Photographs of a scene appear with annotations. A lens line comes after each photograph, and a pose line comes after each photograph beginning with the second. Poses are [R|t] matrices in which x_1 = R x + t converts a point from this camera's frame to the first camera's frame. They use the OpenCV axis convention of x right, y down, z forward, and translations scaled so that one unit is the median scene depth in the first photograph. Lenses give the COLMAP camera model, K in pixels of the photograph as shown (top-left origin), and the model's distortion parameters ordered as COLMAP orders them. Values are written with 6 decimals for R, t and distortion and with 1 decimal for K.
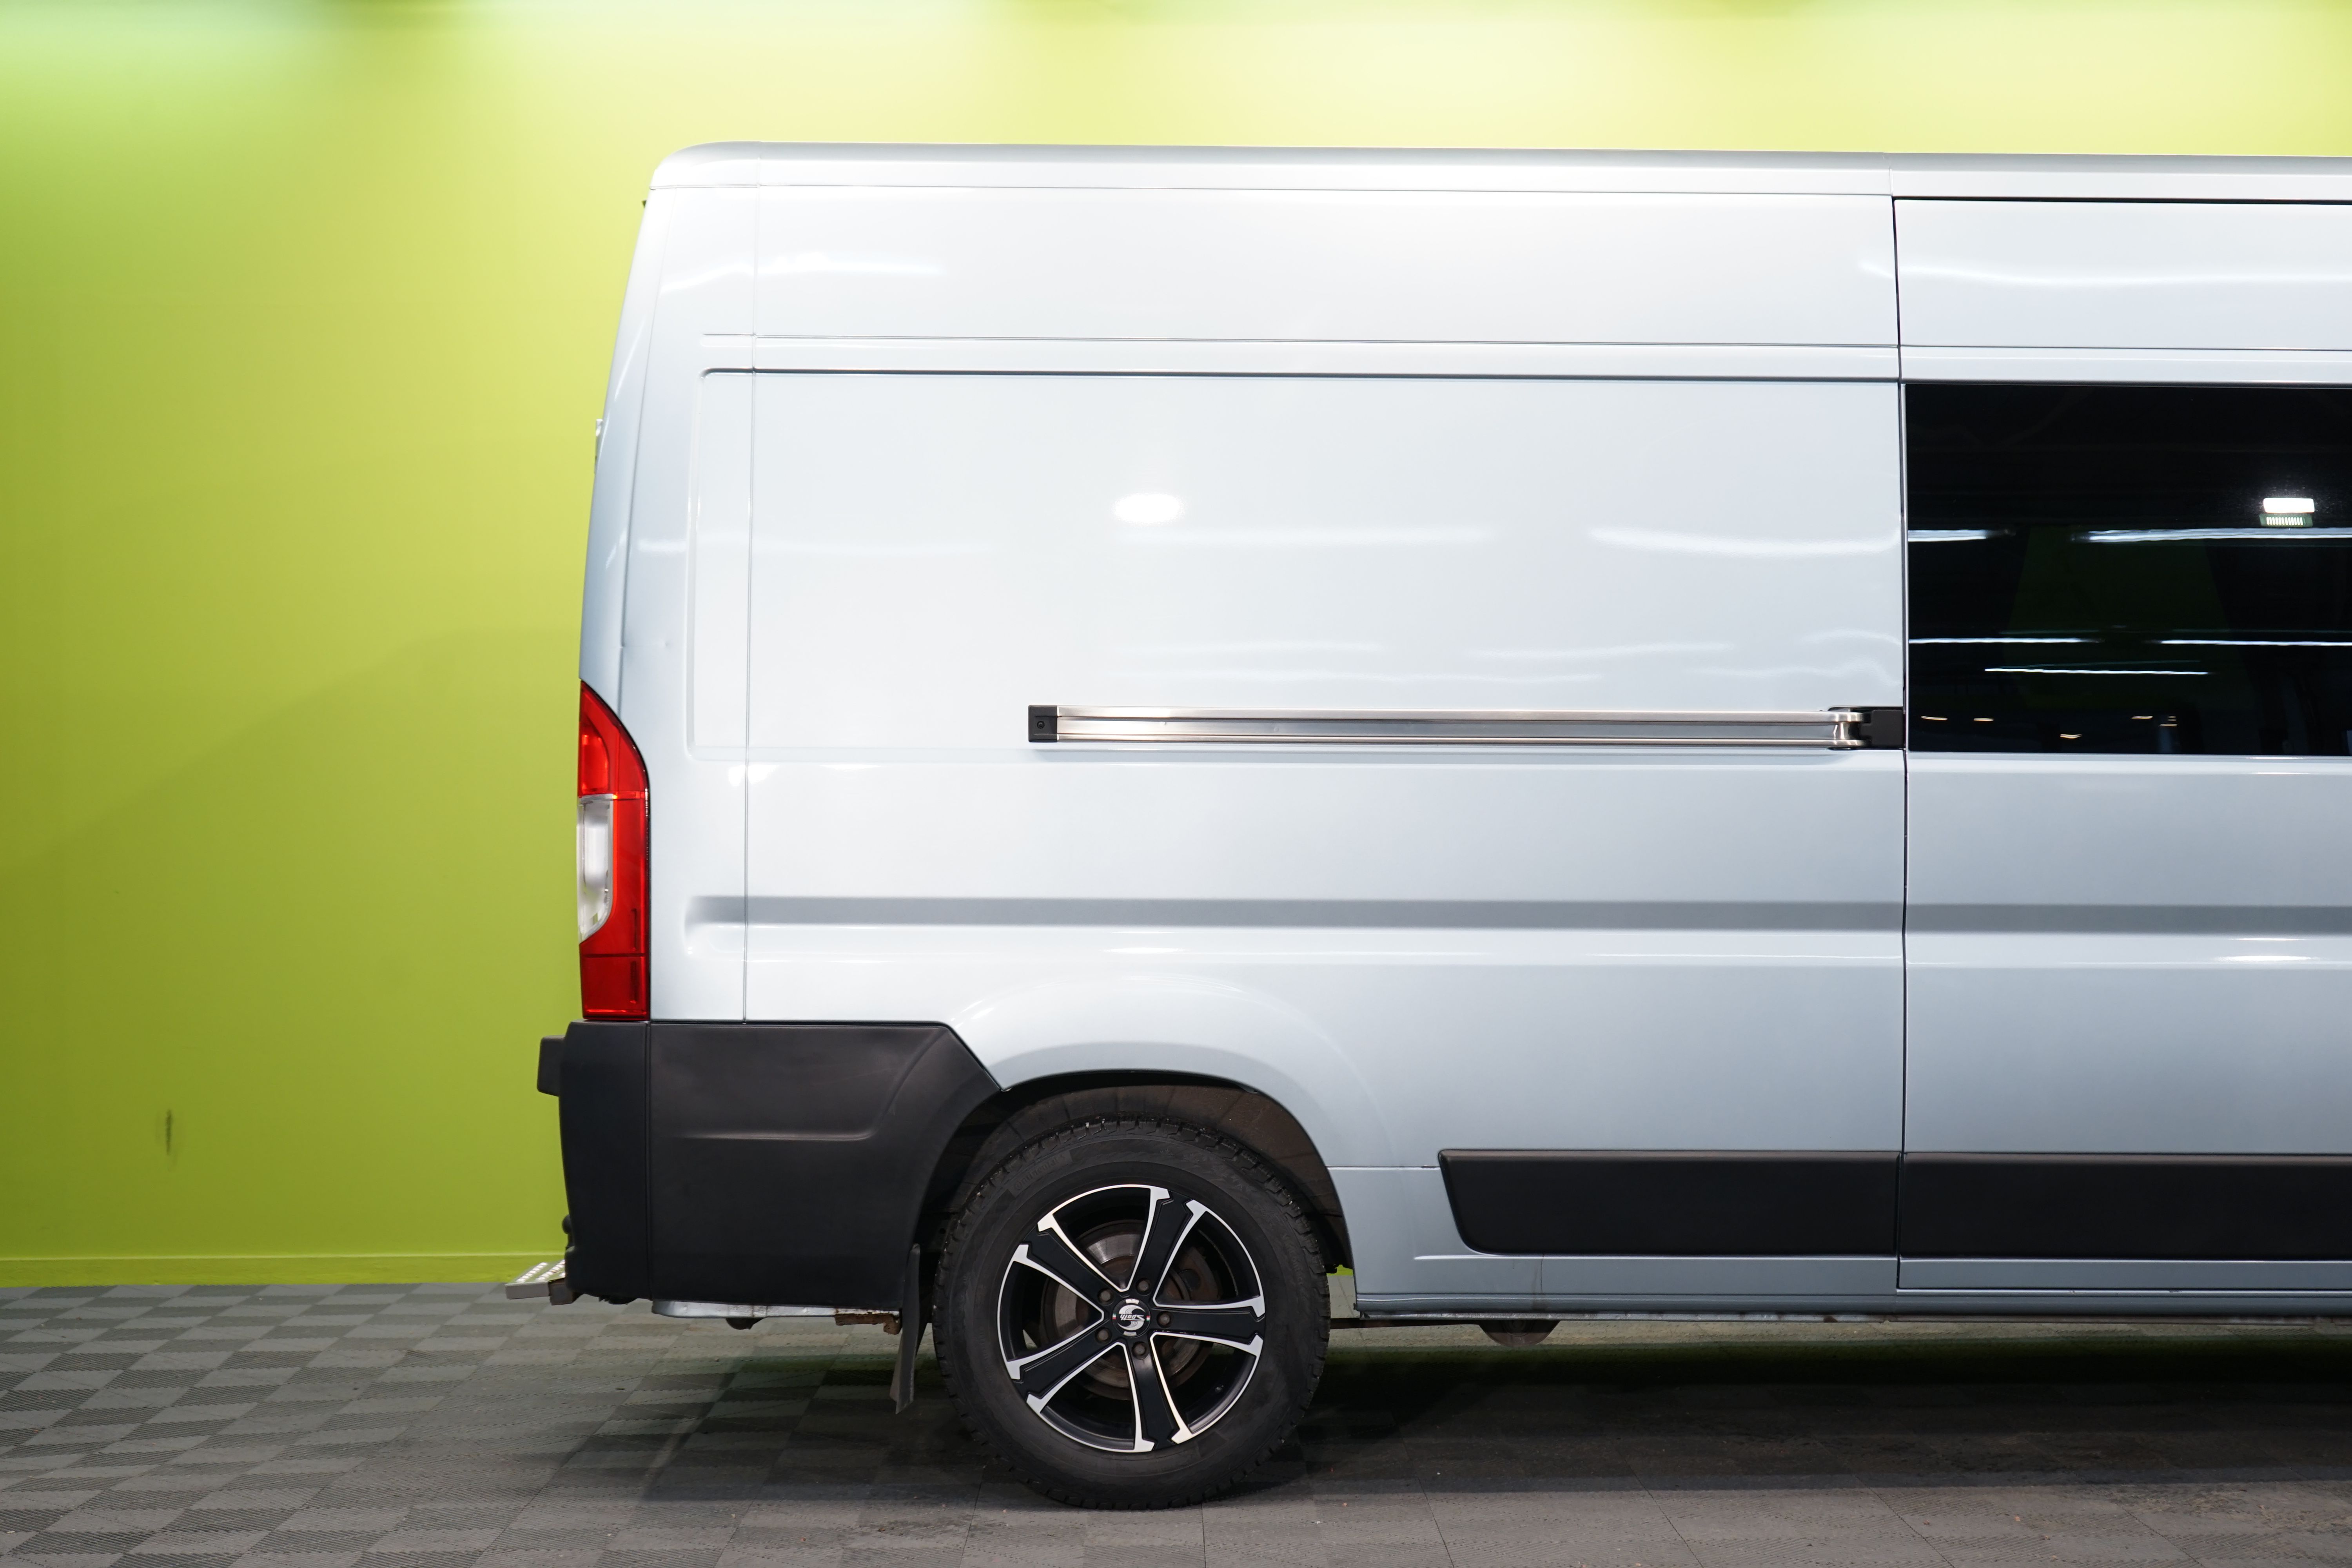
lens RADIAL K [[3595.0, 0, 1176.0], [0, 3595.0, 784.0], [0, 0, 1]] dist [-0.016095, 0.007202]
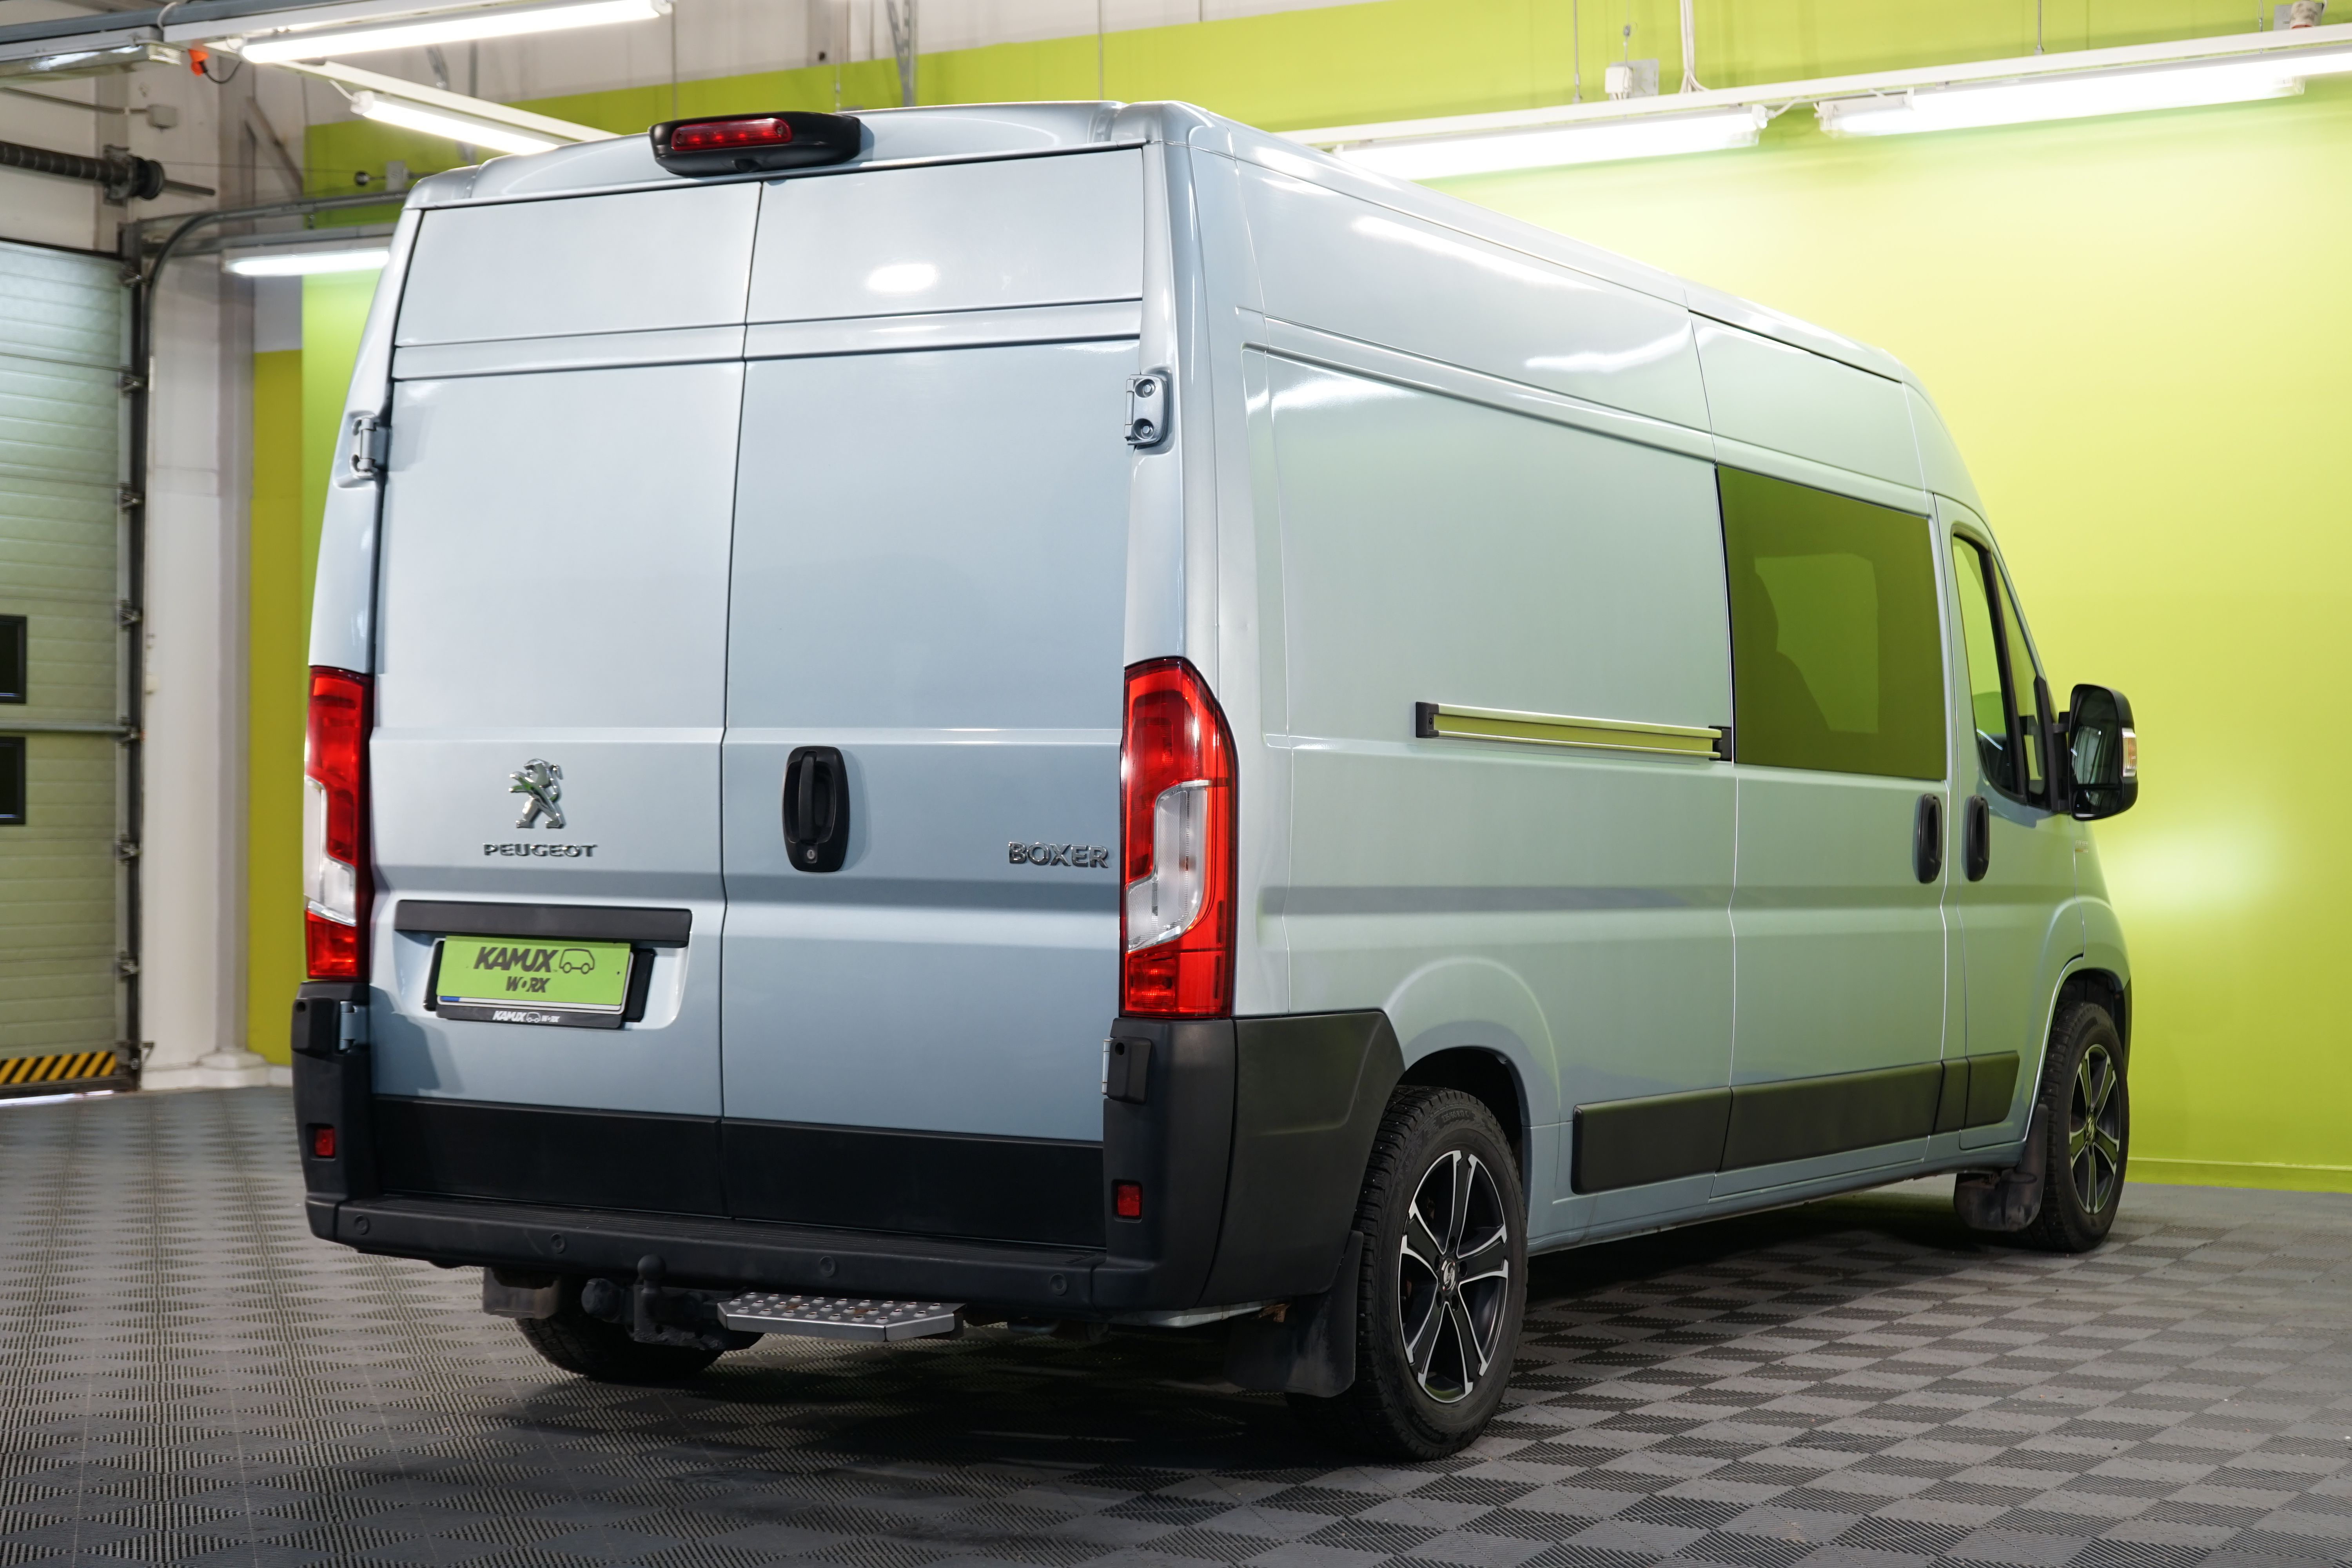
lens RADIAL K [[3968.4, 0, 1176.0], [0, 3968.4, 784.0], [0, 0, 1]] dist [0.073462, 0.125467]
pose [[0.516060, 0.015594, 0.856411, -1.066981], [-0.032302, 0.999477, 0.001266, 0.002673], [-0.855943, -0.028317, 0.516294, 0.462206]]
